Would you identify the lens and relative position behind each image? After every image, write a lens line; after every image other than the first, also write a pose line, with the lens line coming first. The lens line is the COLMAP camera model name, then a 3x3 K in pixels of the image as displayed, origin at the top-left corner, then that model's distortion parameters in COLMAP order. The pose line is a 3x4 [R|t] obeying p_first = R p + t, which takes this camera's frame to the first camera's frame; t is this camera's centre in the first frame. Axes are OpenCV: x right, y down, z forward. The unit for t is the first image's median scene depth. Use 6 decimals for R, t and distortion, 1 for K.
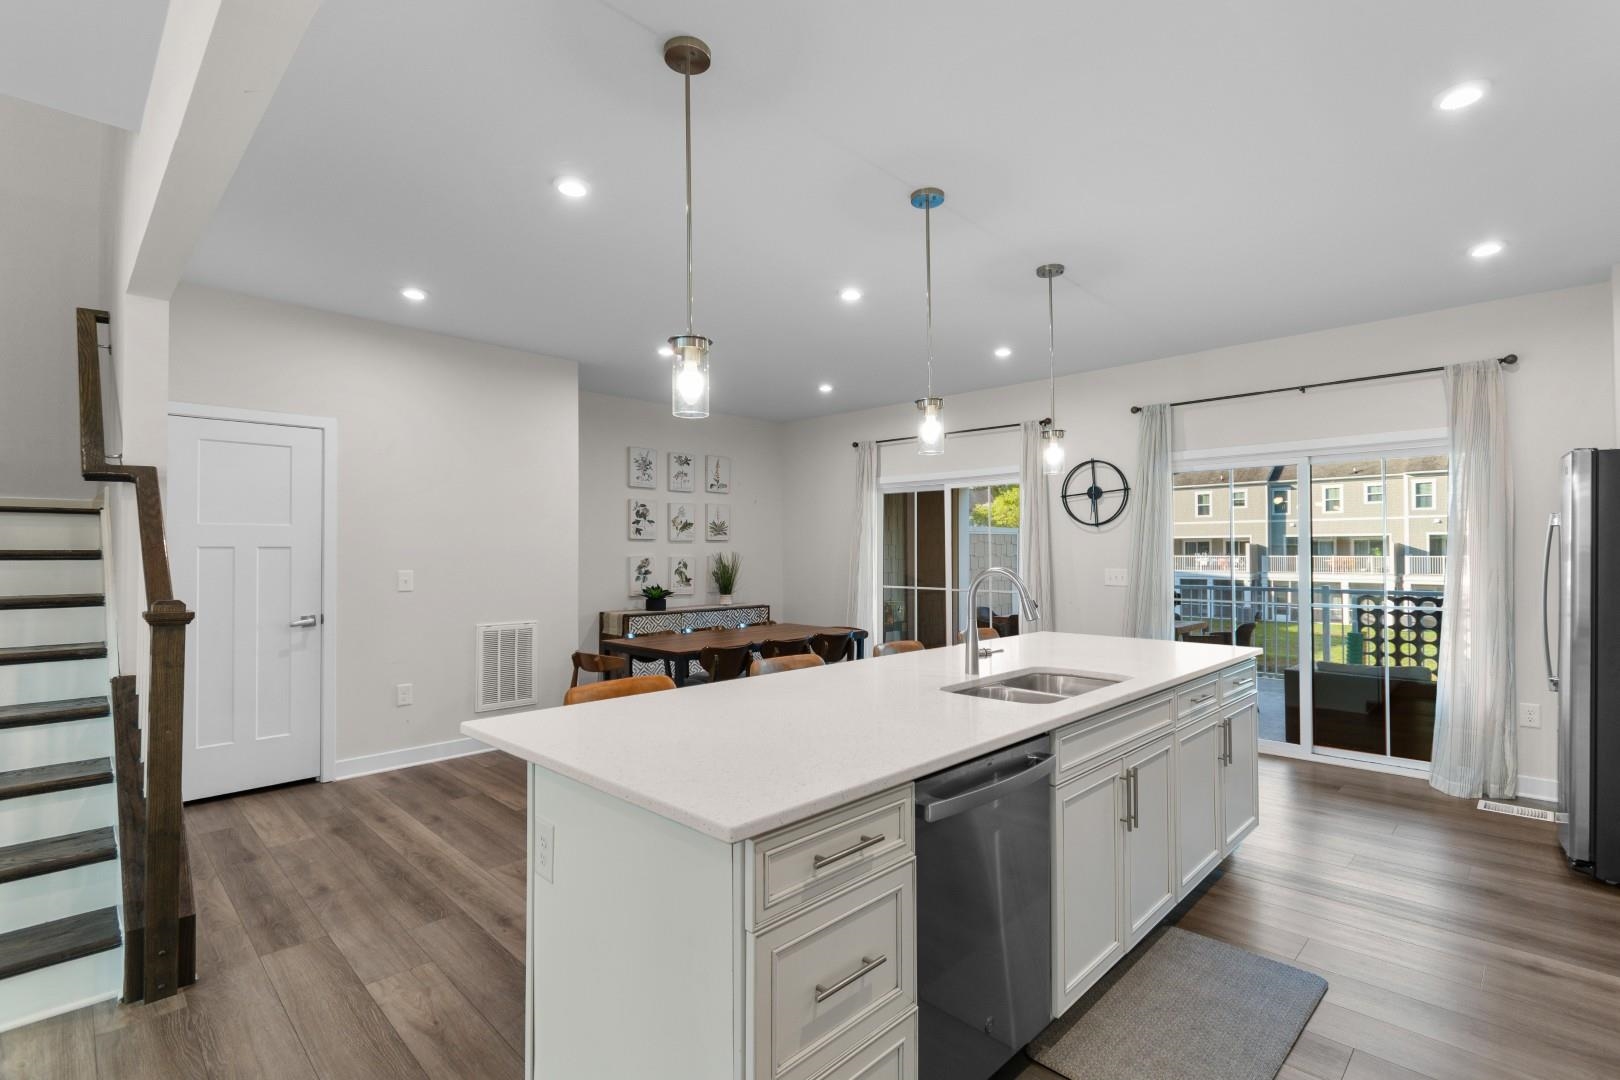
lens RADIAL K [[745.3, 0, 810.0], [0, 745.3, 540.0], [0, 0, 1]] dist [-0.001644, -0.001033]
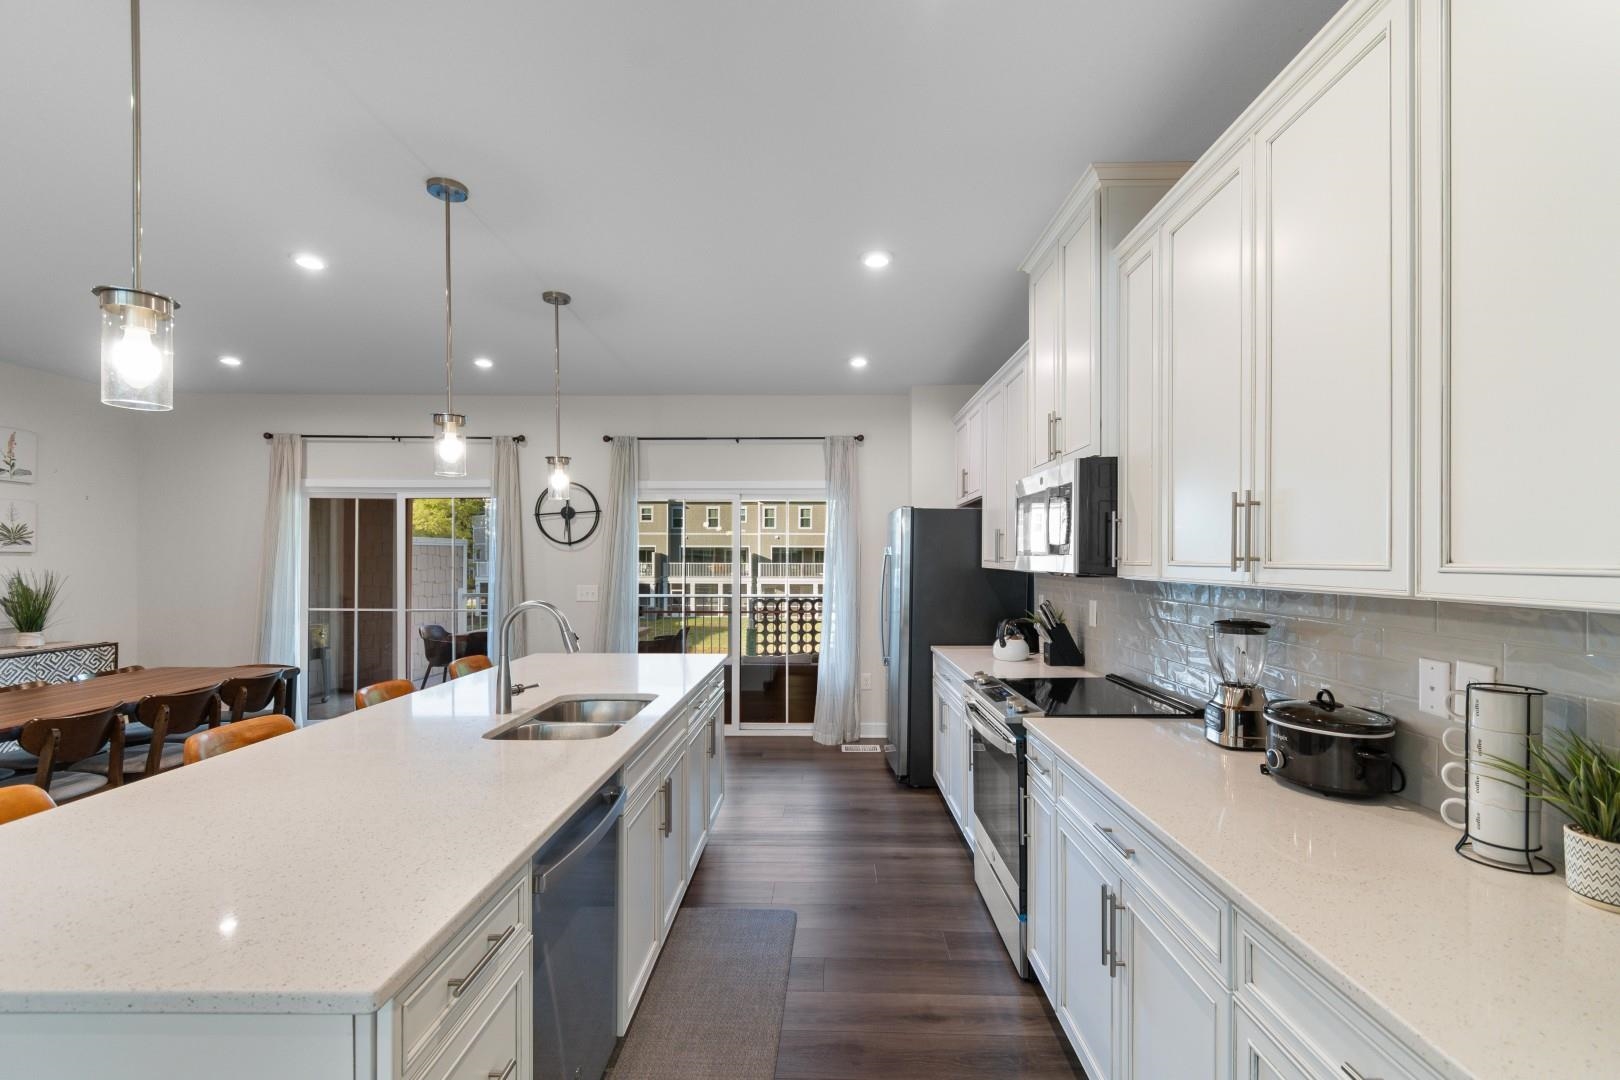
lens RADIAL K [[717.5, 0, 809.3], [0, 717.5, 553.8], [0, 0, 1]] dist [0.003477, 0.000230]
pose [[0.725252, 0.006040, 0.688456, -0.066313], [-0.014355, 0.999877, 0.006351, -0.017560], [-0.688333, -0.014489, 0.725250, 0.035617]]
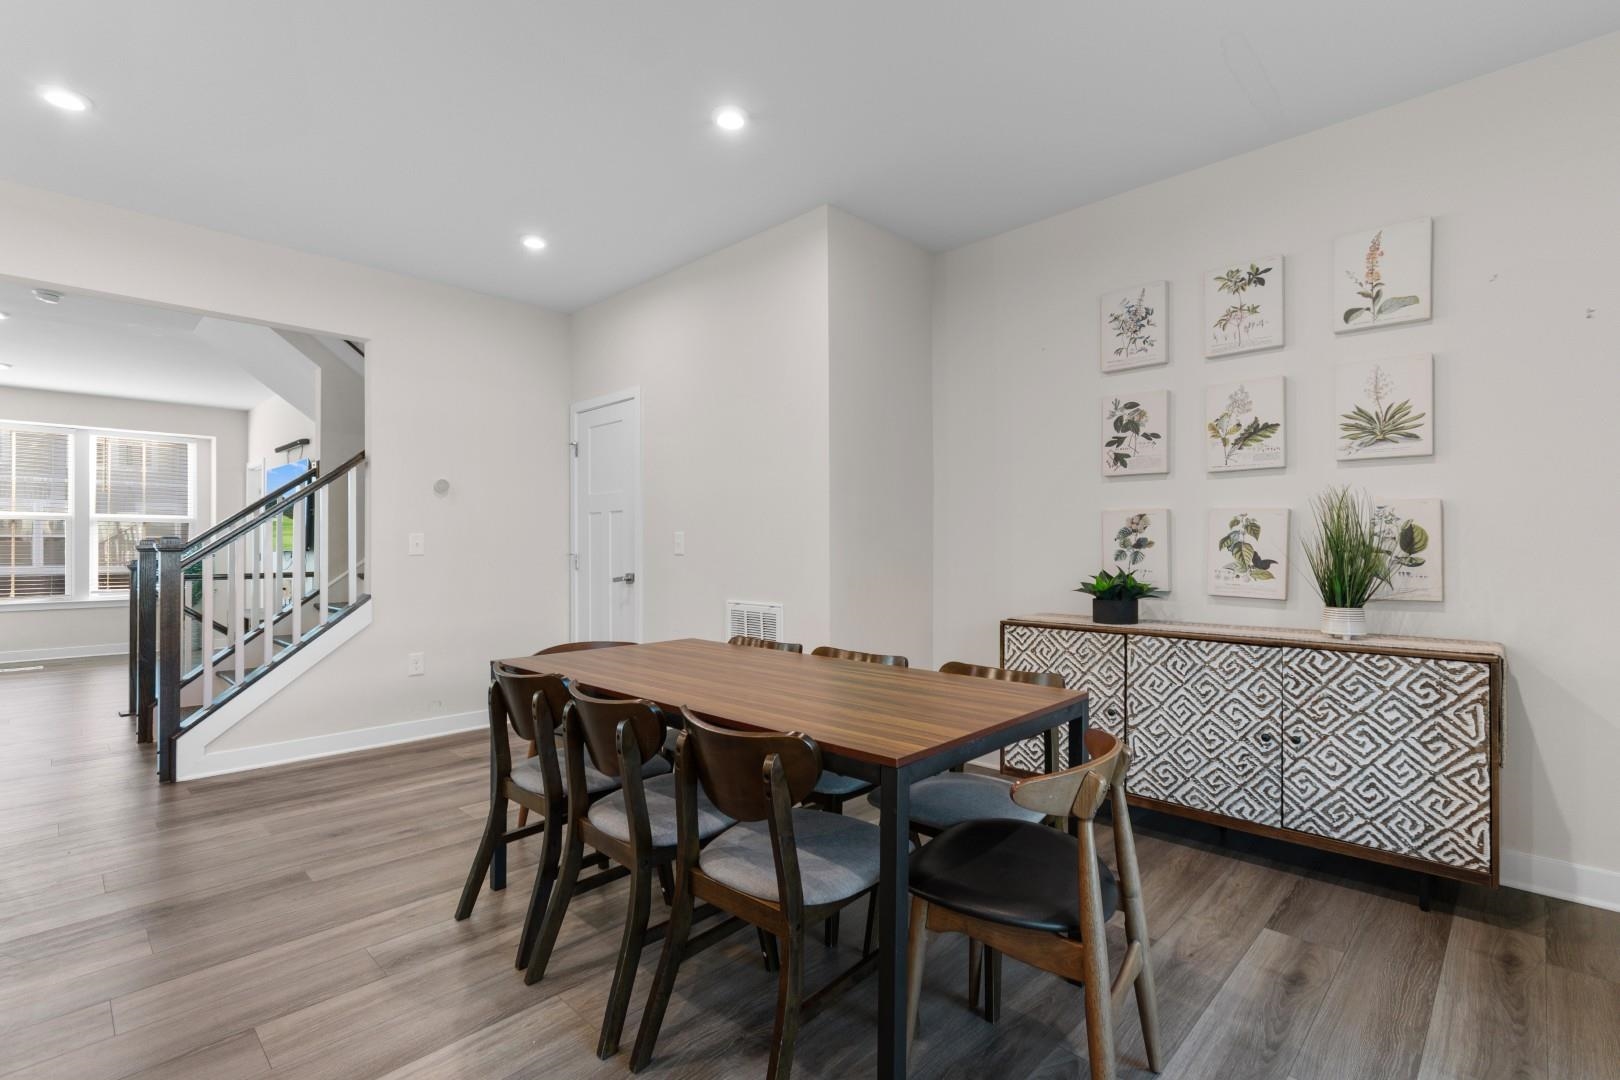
lens RADIAL K [[738.4, 0, 810.0], [0, 738.4, 540.0], [0, 0, 1]] dist [0.002217, 0.000433]
pose [[0.012230, -0.006197, -0.999906, 0.315048], [0.019051, 0.999801, -0.005963, 0.050014], [0.999744, -0.018976, 0.012346, 0.974519]]
